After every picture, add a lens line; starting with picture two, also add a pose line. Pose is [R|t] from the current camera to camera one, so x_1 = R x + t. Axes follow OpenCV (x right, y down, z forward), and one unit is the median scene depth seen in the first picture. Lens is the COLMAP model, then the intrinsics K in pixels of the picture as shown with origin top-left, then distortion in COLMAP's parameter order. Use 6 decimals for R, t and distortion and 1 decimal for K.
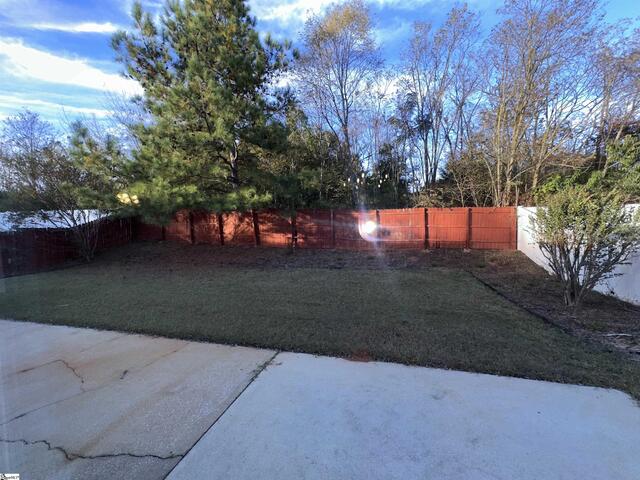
lens RADIAL K [[258.6, 0, 320.0], [0, 258.6, 240.0], [0, 0, 1]] dist [-0.001974, 0.000255]
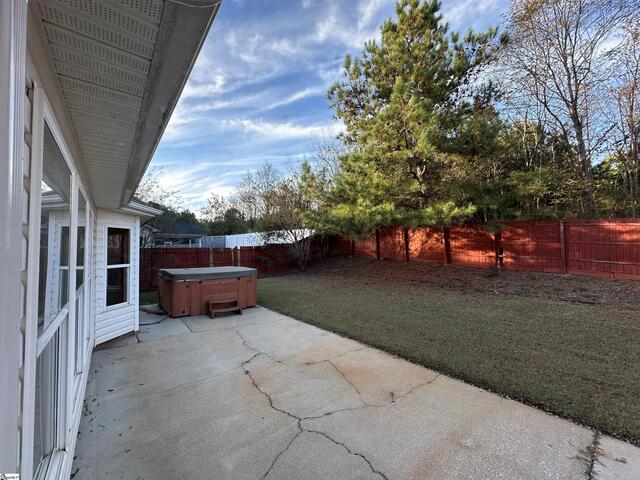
lens RADIAL K [[258.6, 0, 320.0], [0, 258.6, 240.0], [0, 0, 1]] dist [-0.001974, 0.000255]
pose [[0.817275, -0.003666, -0.576236, -0.106634], [-0.030878, 0.998265, -0.050145, -0.003199], [0.575419, 0.058775, 0.815744, 0.003841]]
